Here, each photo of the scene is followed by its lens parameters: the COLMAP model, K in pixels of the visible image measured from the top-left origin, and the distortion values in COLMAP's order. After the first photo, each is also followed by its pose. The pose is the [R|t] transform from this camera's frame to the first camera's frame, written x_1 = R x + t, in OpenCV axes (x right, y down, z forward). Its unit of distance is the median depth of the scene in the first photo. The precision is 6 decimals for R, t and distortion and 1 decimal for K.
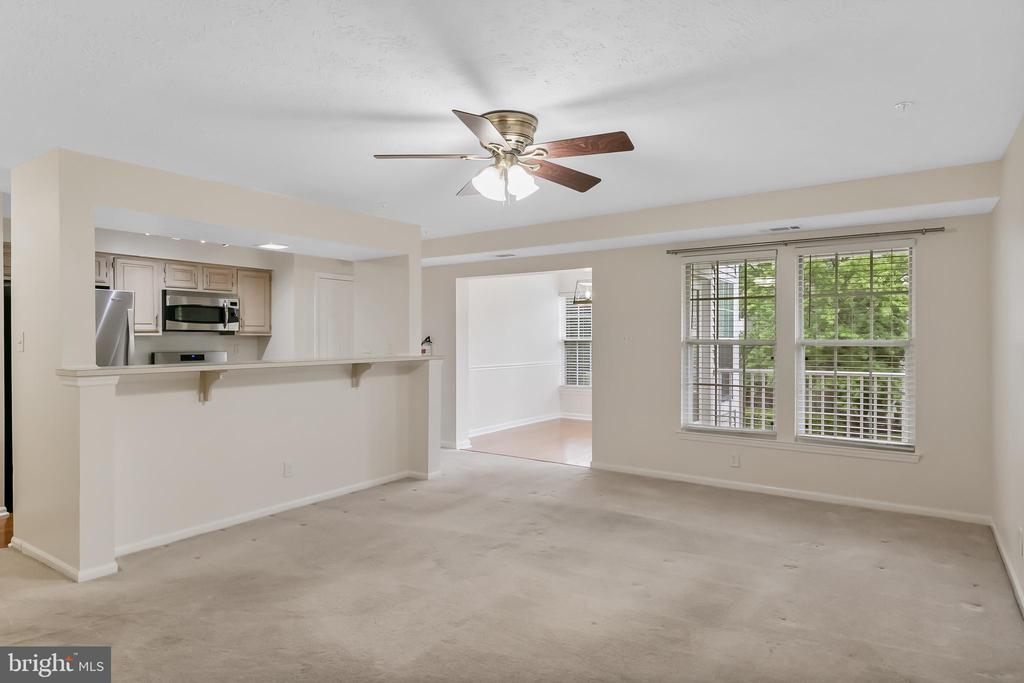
lens RADIAL K [[580.7, 0, 514.0], [0, 580.7, 341.5], [0, 0, 1]] dist [0.000192, -0.000307]
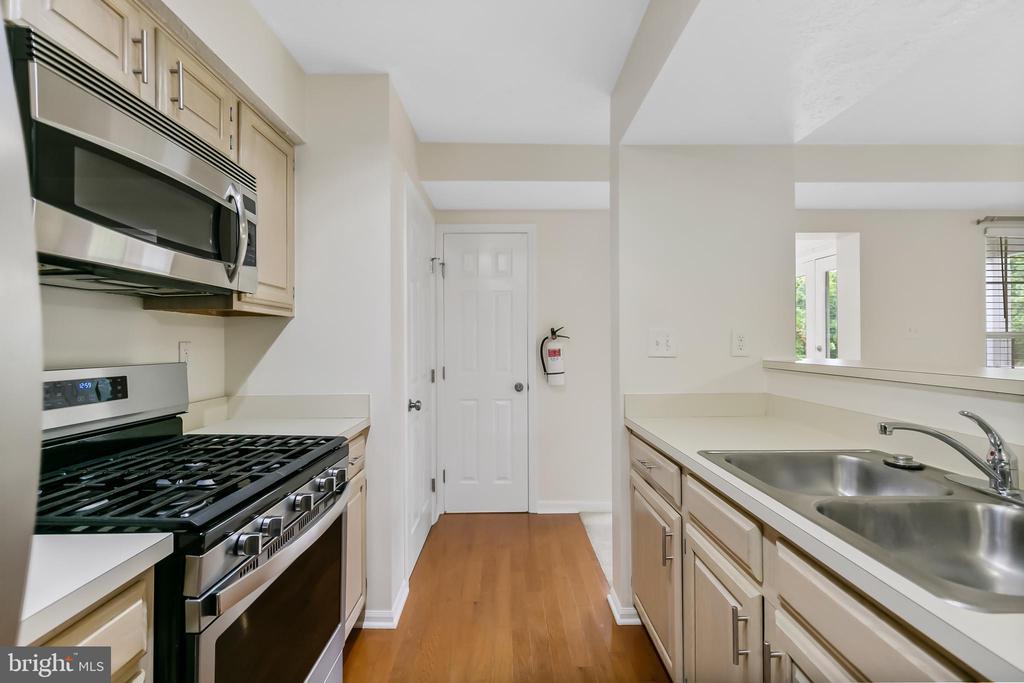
lens RADIAL K [[460.5, 0, 512.0], [0, 460.5, 341.5], [0, 0, 1]] dist [0.004657, -0.000231]
pose [[0.812089, 0.000190, 0.583533, -0.617556], [0.003916, 0.999976, -0.005775, 0.011030], [-0.583520, 0.006975, 0.812069, 0.875732]]
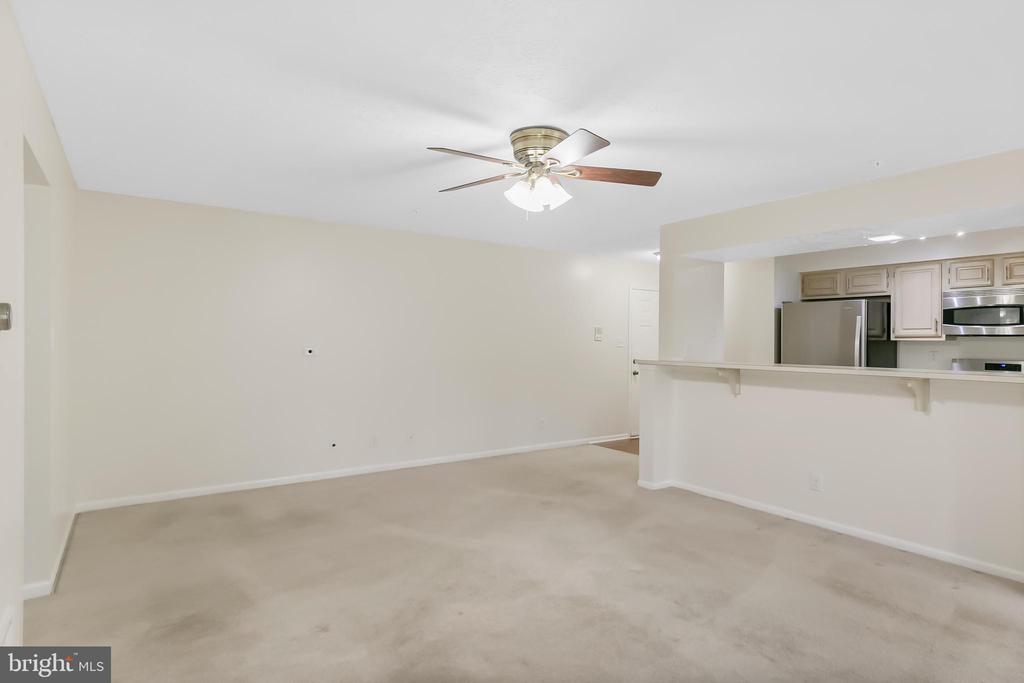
lens RADIAL K [[547.1, 0, 512.0], [0, 547.1, 341.5], [0, 0, 1]] dist [0.001570, 0.000247]
pose [[-0.341989, 0.006855, -0.939679, 0.524862], [-0.013666, 0.999831, 0.012268, -0.011027], [0.939605, 0.017038, -0.341838, 0.713993]]
